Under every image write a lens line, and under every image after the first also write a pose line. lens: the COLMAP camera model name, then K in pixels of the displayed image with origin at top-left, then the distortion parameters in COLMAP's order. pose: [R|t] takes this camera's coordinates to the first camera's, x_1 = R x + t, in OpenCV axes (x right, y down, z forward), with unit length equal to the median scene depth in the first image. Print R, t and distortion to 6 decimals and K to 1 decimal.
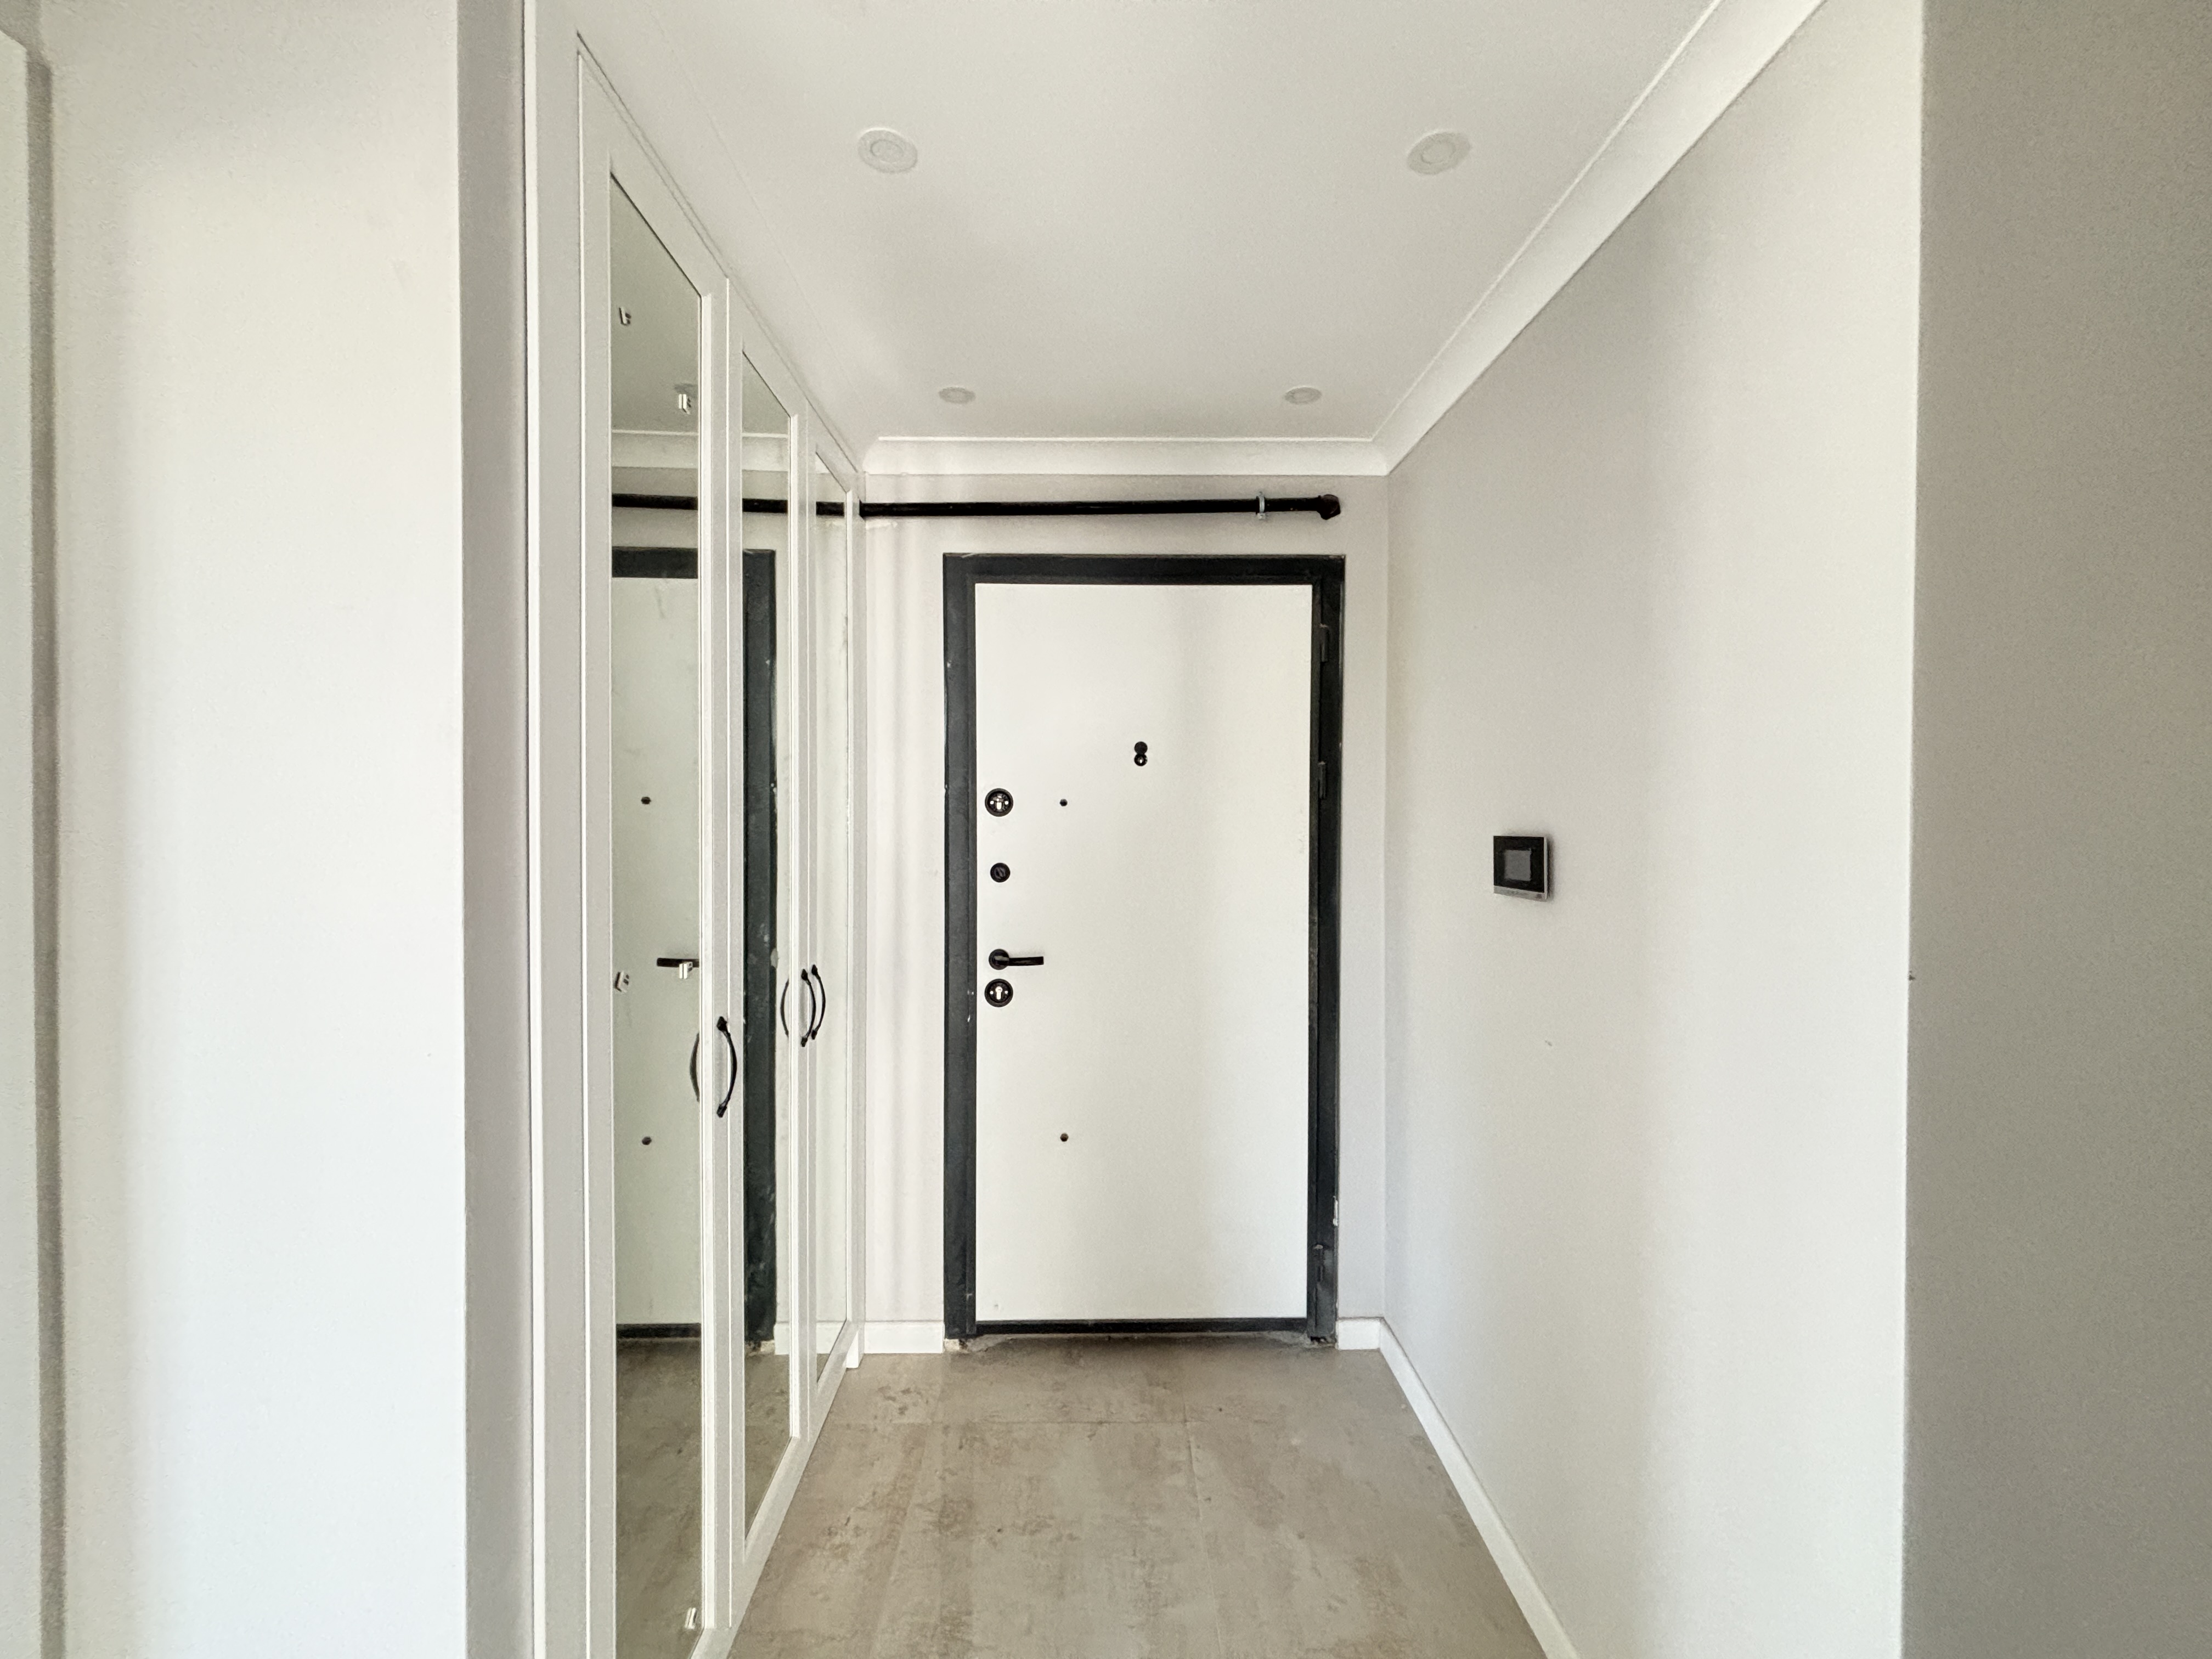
lens RADIAL K [[897.8, 0, 1102.2], [0, 897.8, 826.8], [0, 0, 1]] dist [0.002984, -0.000058]
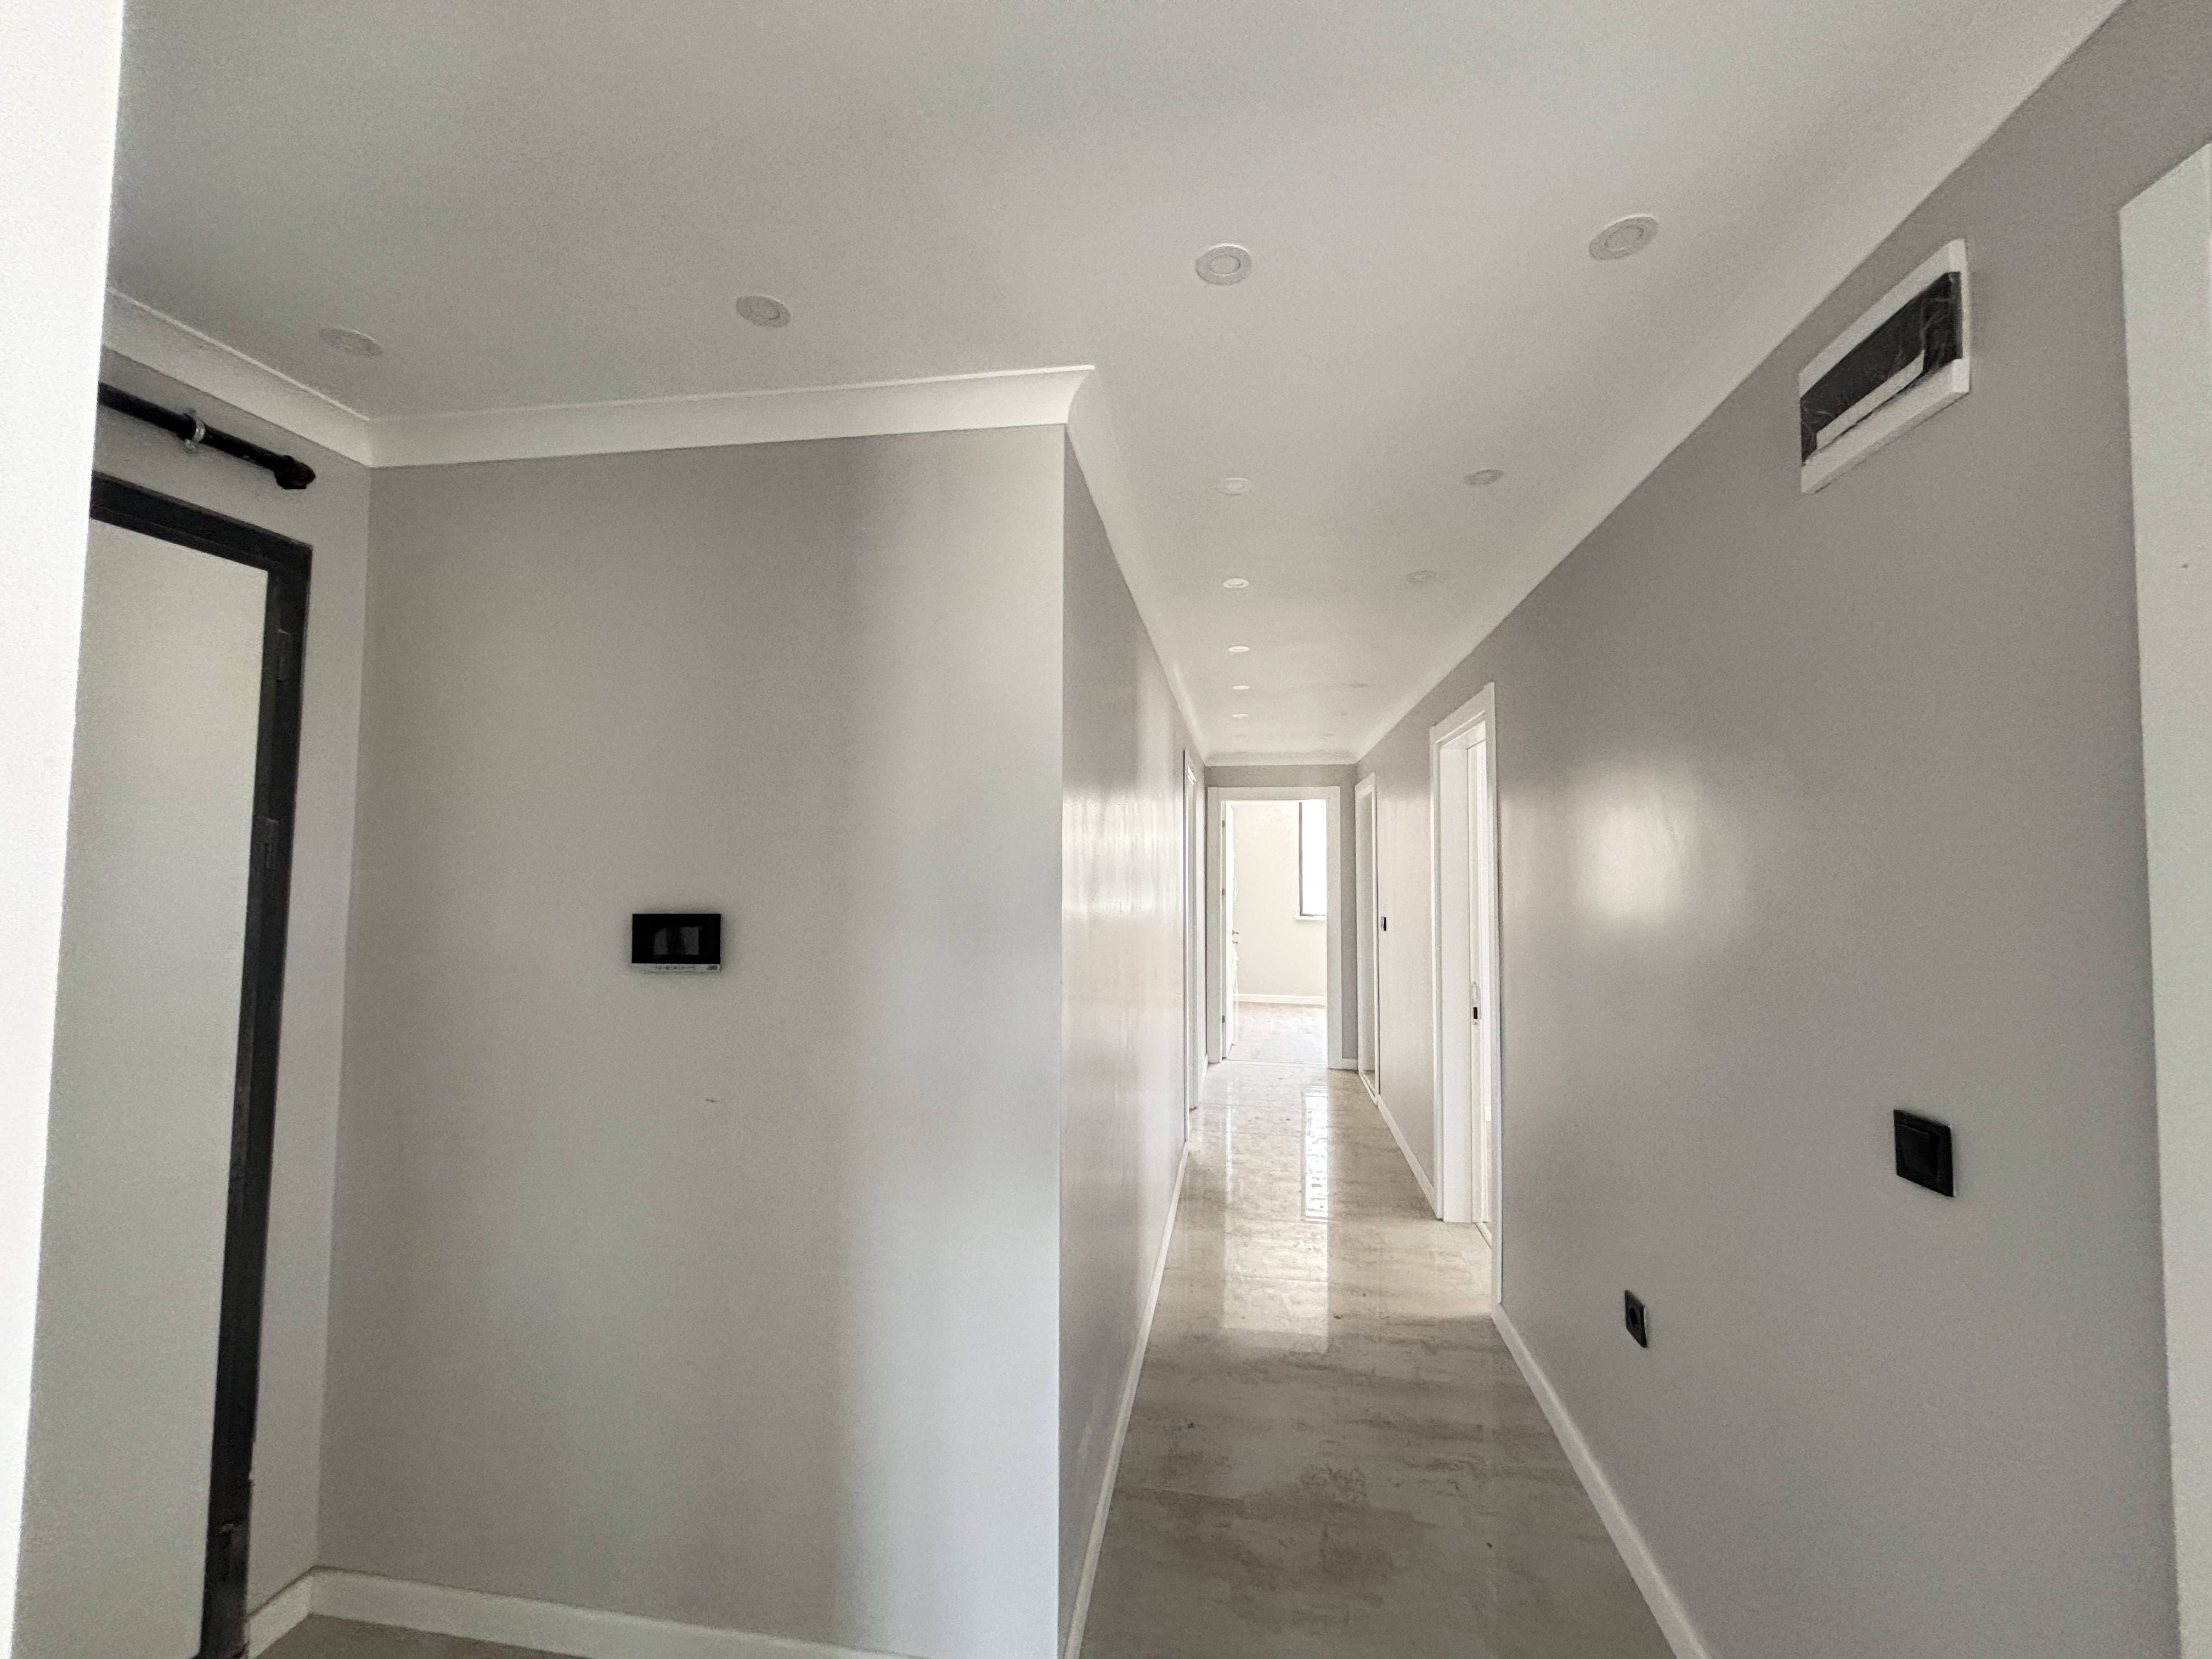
lens RADIAL K [[897.1, 0, 1106.1], [0, 897.1, 821.4], [0, 0, 1]] dist [-0.002525, -0.000360]
pose [[0.171377, 0.047044, 0.984082, -0.343619], [0.011120, 0.998703, -0.049680, -0.027389], [-0.985143, 0.019457, 0.170631, 0.222152]]
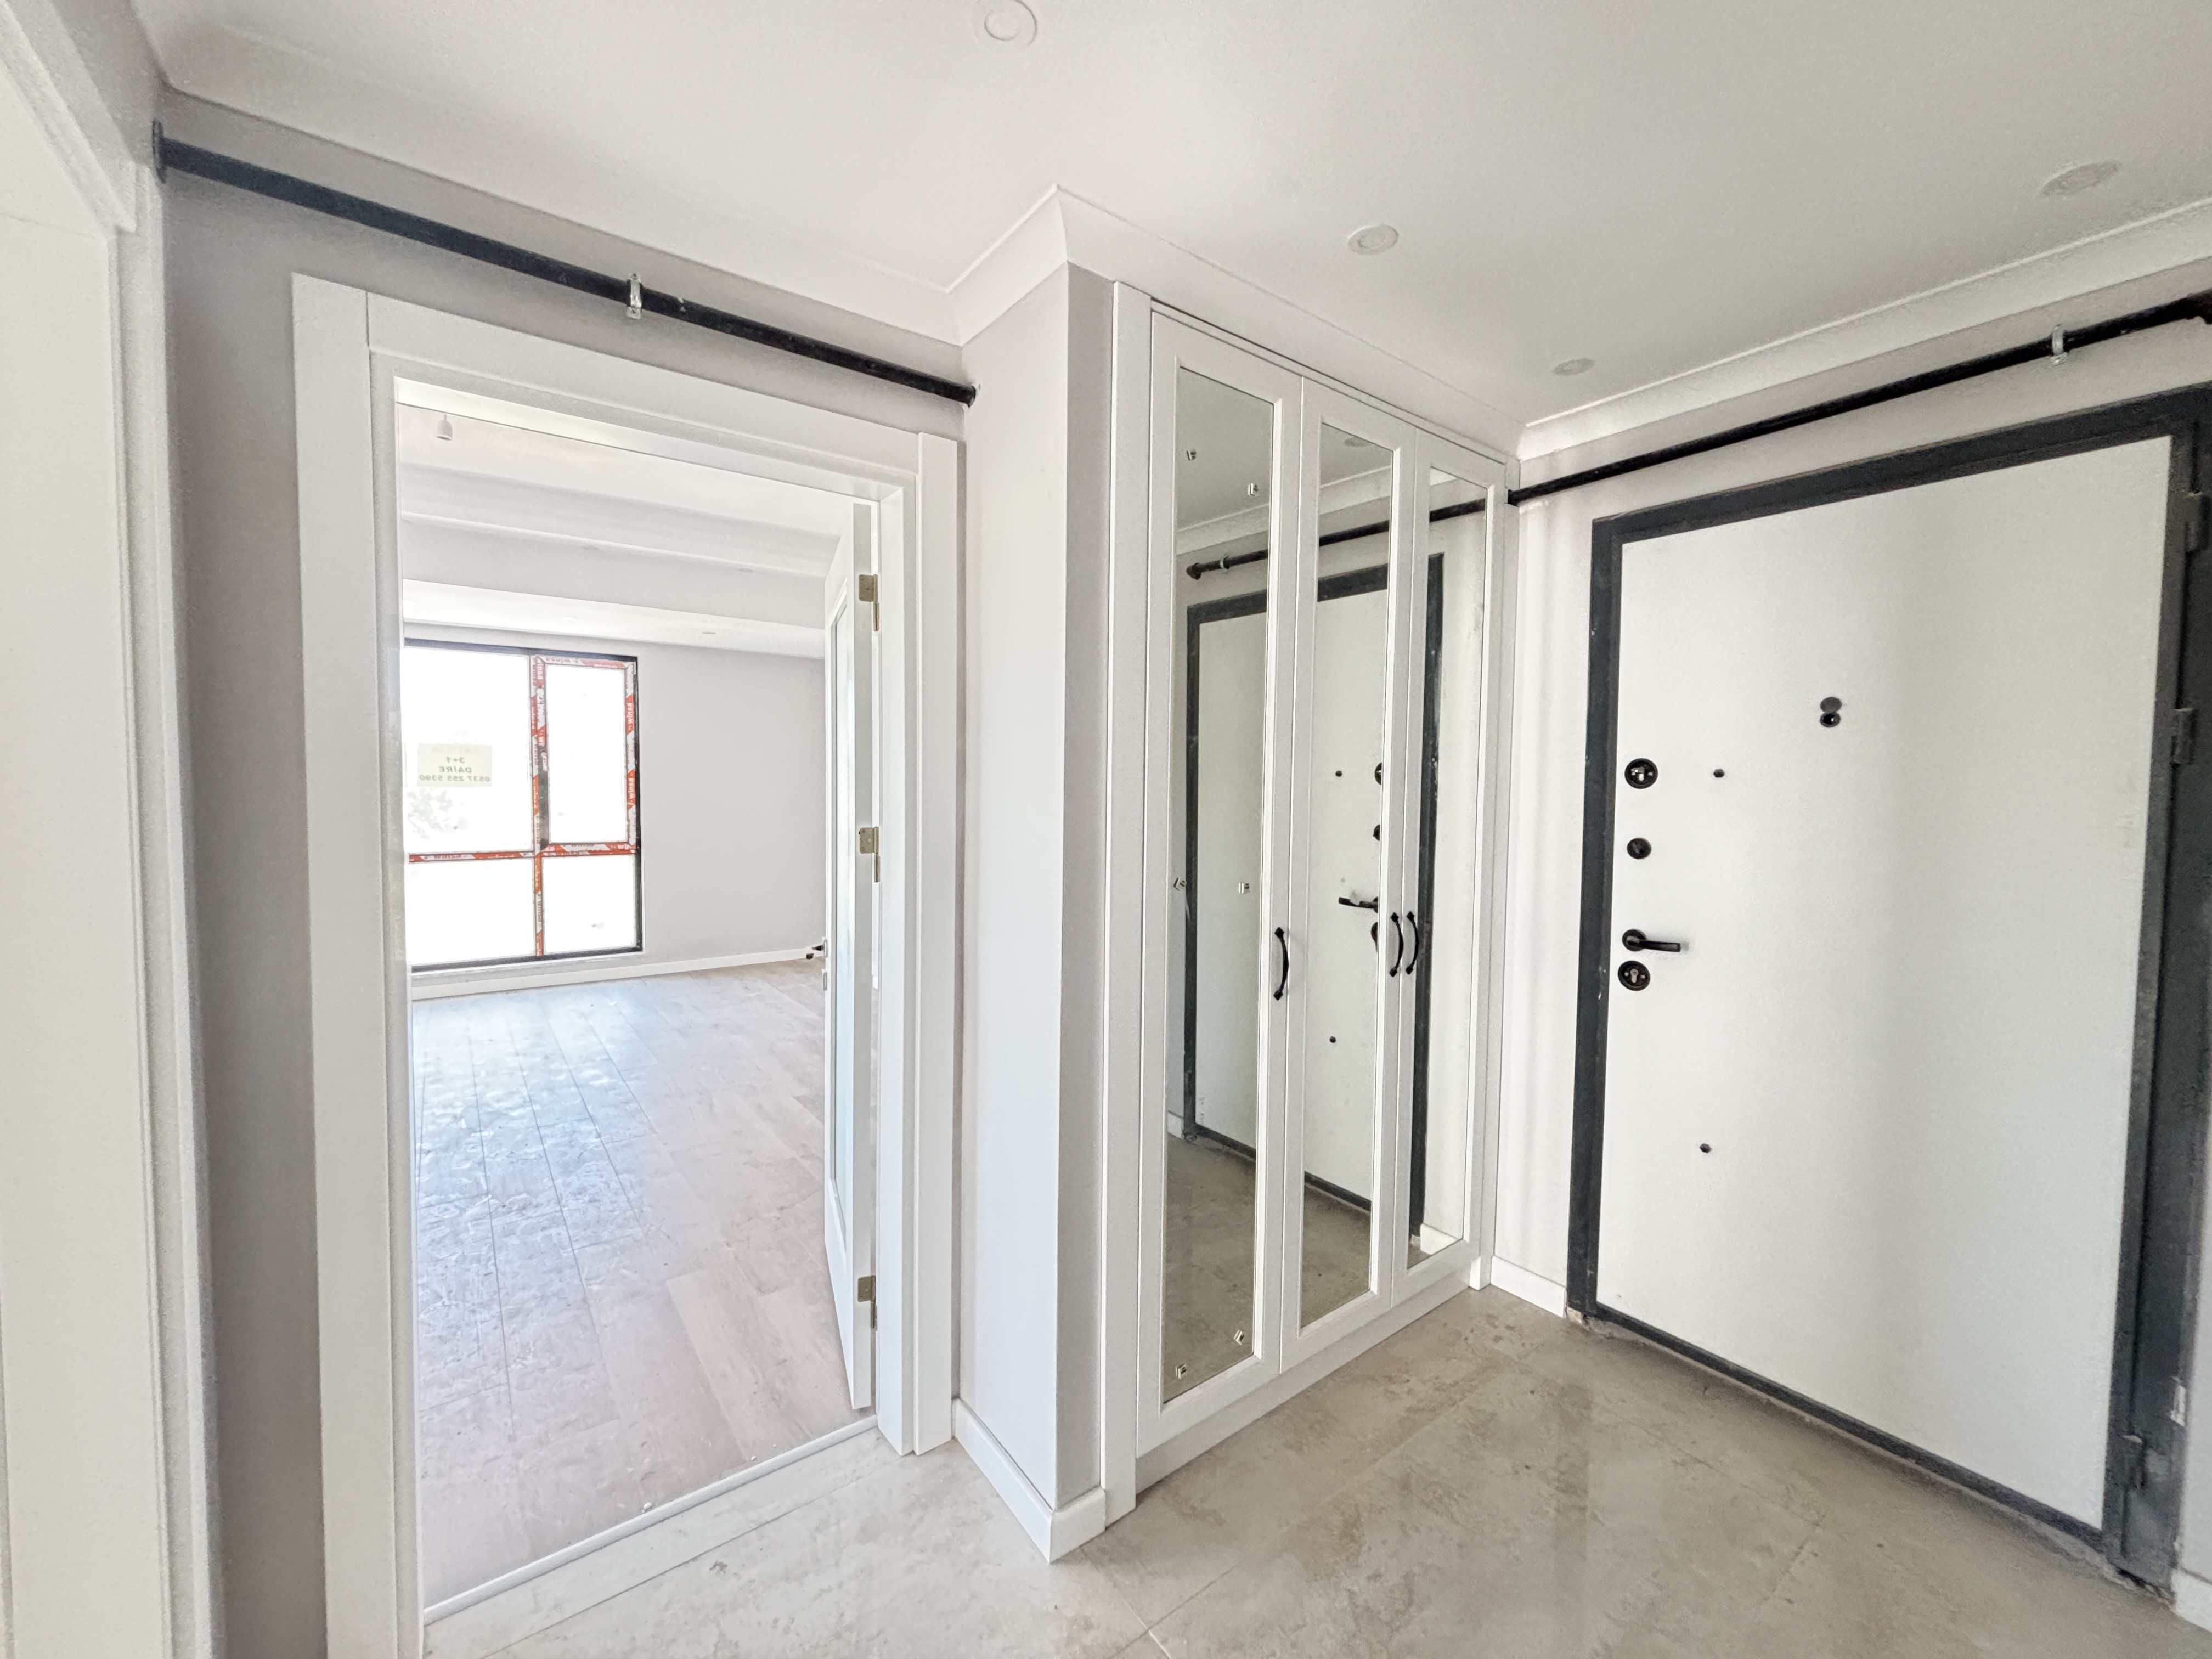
lens RADIAL K [[891.0, 0, 1111.6], [0, 891.0, 827.6], [0, 0, 1]] dist [0.000420, -0.000415]
pose [[0.586225, 0.043251, -0.808993, 0.318129], [-0.022561, 0.999058, 0.037065, 0.007095], [0.809834, -0.003477, 0.586649, 0.000313]]
